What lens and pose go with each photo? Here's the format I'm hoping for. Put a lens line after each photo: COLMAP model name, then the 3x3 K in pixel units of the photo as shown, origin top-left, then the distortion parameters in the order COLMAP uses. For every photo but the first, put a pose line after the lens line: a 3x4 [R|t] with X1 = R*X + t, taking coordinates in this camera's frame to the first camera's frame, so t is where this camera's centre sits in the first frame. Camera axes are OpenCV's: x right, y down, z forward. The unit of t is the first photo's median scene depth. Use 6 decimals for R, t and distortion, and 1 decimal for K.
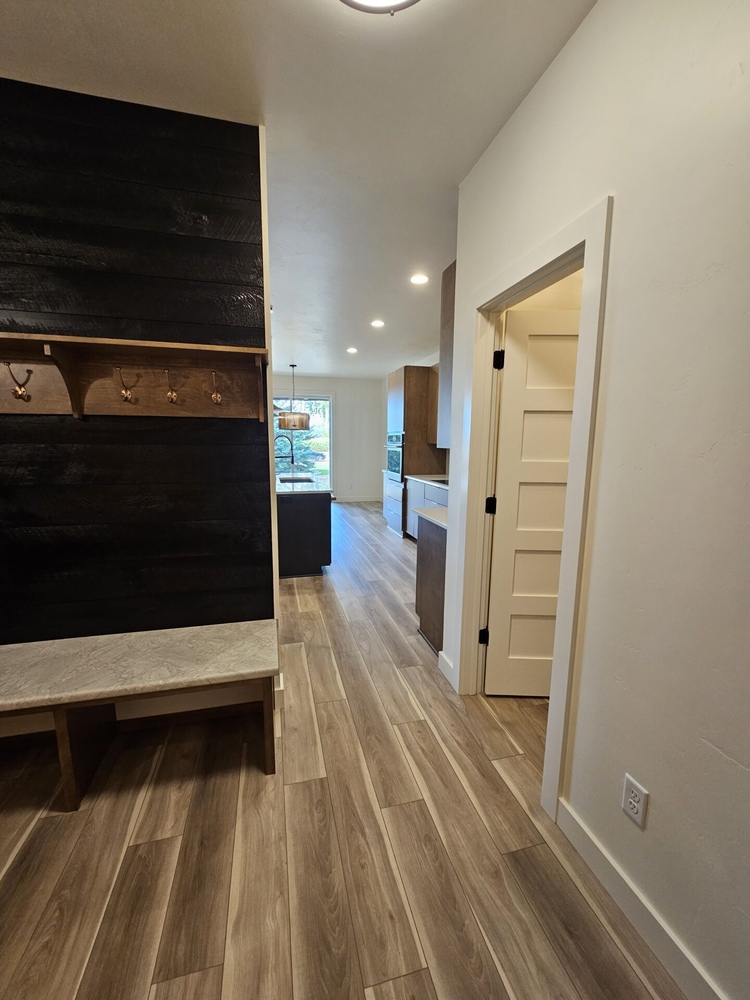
lens RADIAL K [[409.8, 0, 380.3], [0, 409.8, 499.5], [0, 0, 1]] dist [-0.002967, 0.000705]
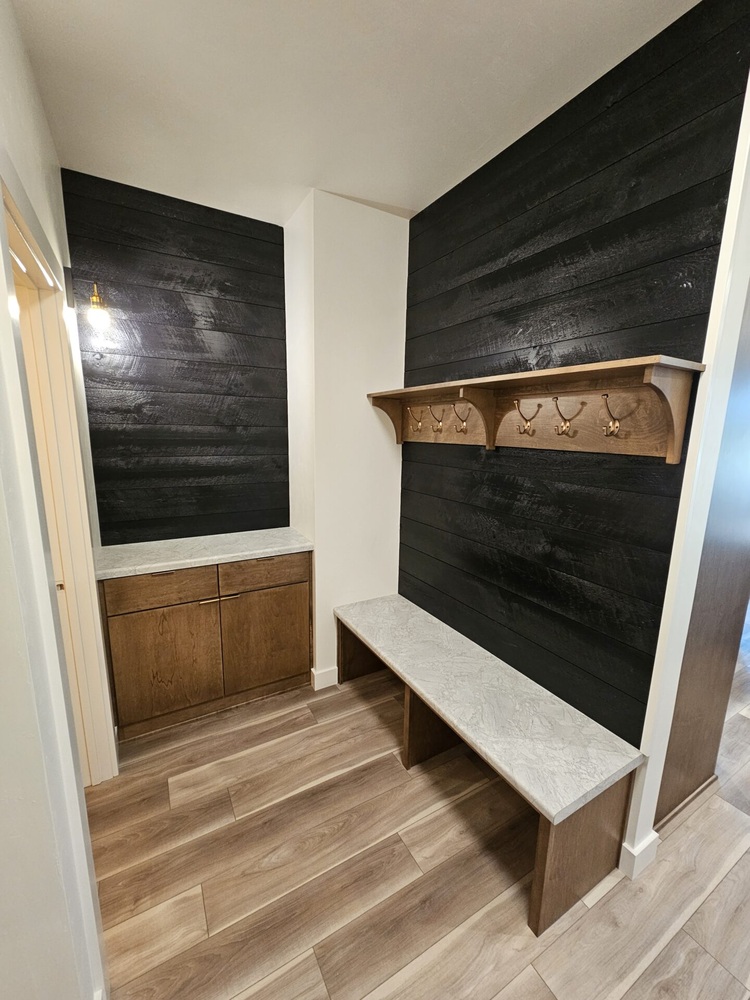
lens RADIAL K [[409.8, 0, 377.6], [0, 409.8, 502.0], [0, 0, 1]] dist [-0.002967, 0.000705]
pose [[0.257911, 0.170193, -0.951061, 0.249674], [-0.155912, 0.978793, 0.132875, -0.164525], [0.953506, 0.114012, 0.278977, 0.442746]]
